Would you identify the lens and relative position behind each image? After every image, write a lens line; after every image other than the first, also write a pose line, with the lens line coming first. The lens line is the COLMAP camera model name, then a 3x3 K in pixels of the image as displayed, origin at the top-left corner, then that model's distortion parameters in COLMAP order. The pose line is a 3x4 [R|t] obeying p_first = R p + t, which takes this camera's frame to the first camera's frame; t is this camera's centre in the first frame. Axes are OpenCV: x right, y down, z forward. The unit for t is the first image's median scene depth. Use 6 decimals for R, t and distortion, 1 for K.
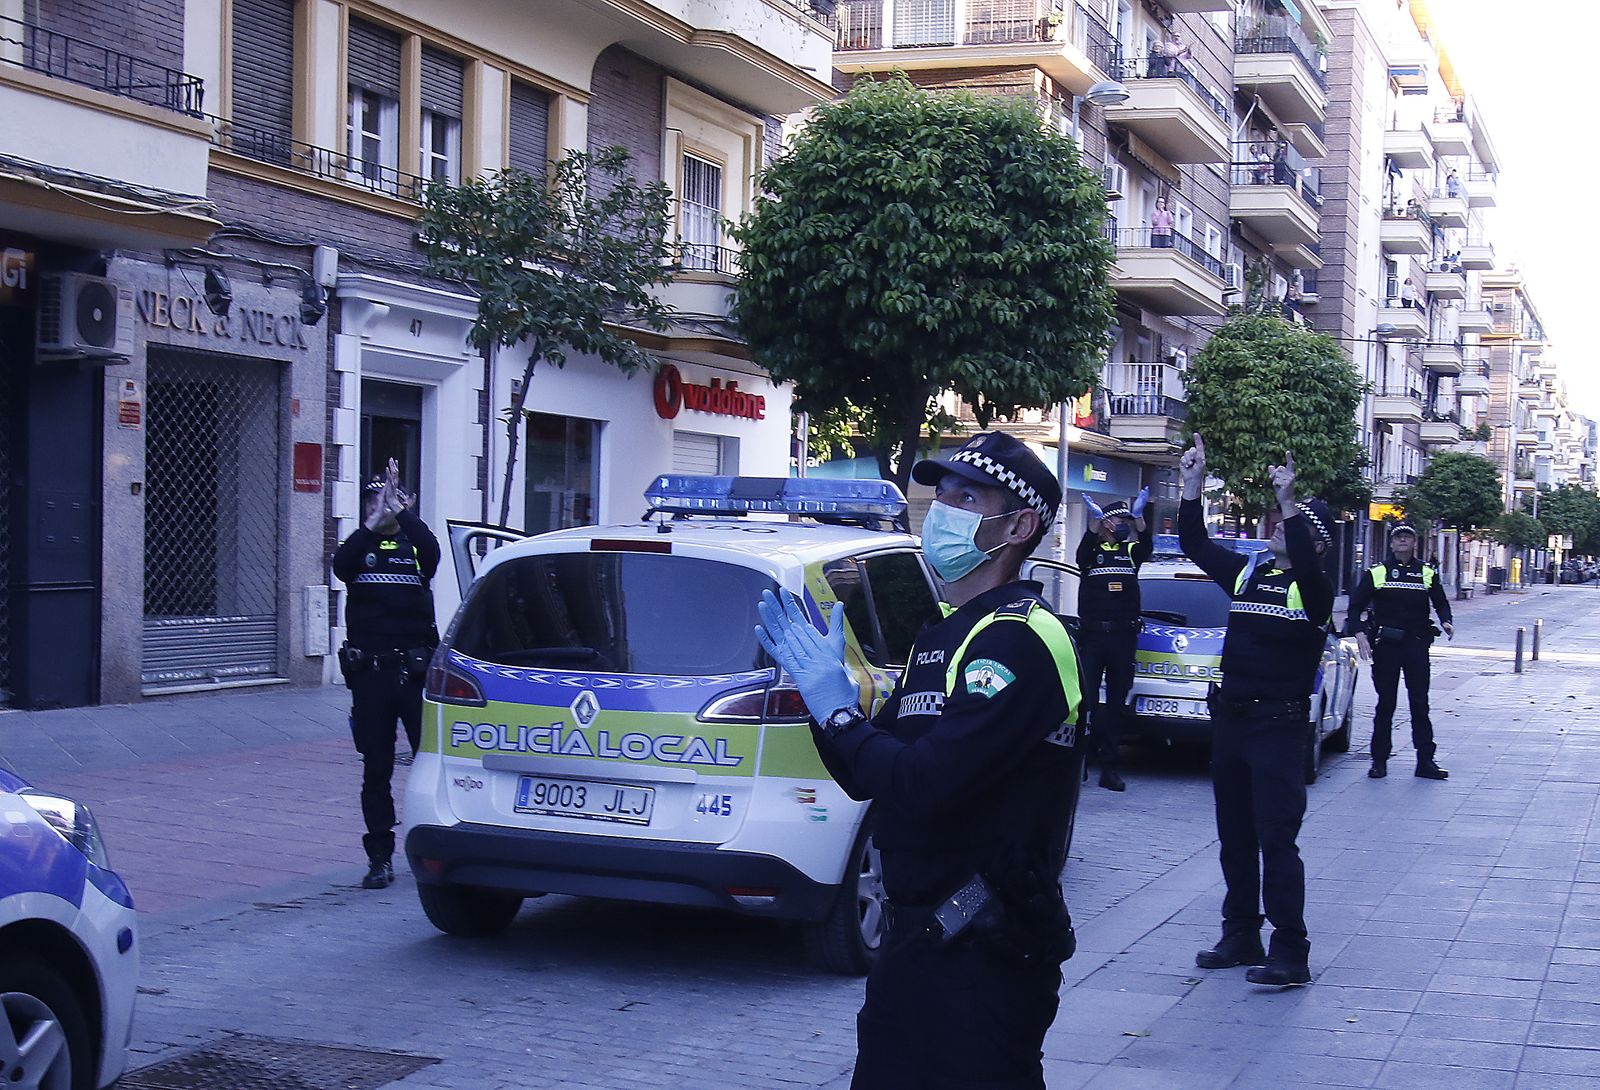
lens RADIAL K [[2020.0, 0, 803.0], [0, 2020.0, 682.2], [0, 0, 1]] dist [-0.026925, 0.001624]
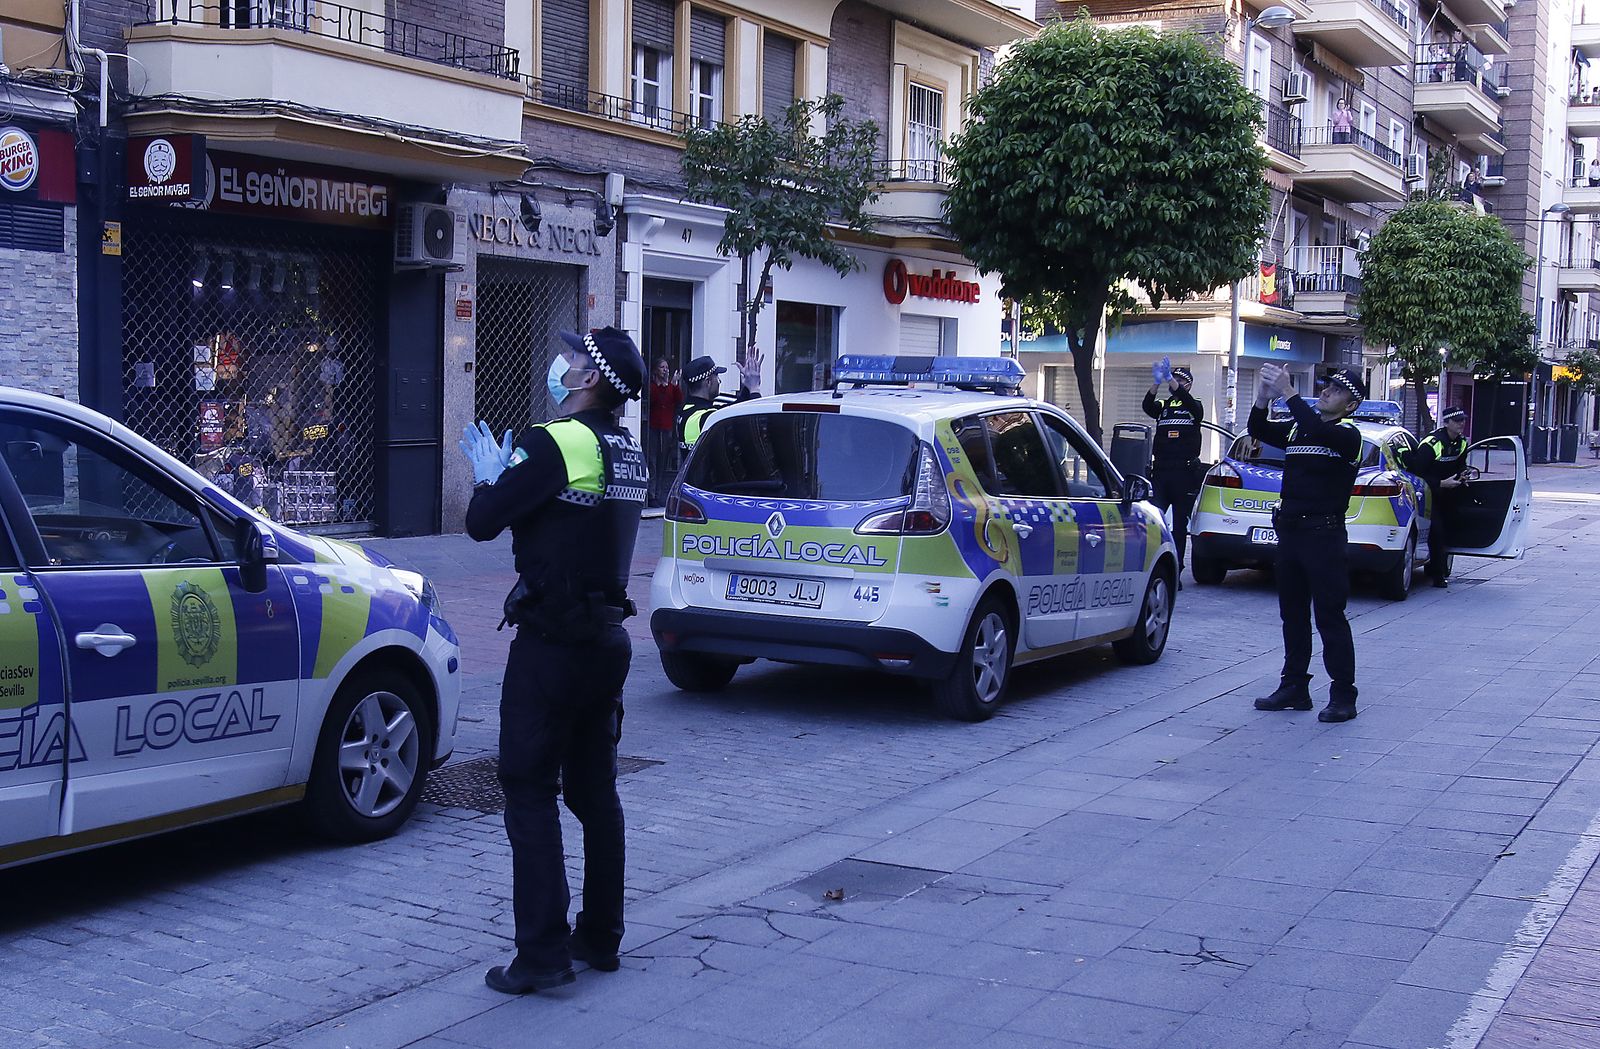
lens RADIAL K [[1874.5, 0, 800.0], [0, 1874.5, 524.5], [0, 0, 1]] dist [0.010813, 0.014116]
pose [[0.989075, 0.002039, -0.147400, 0.047178], [-0.003055, 0.999973, -0.006662, 0.010214], [0.147383, 0.007039, 0.989054, -0.131458]]
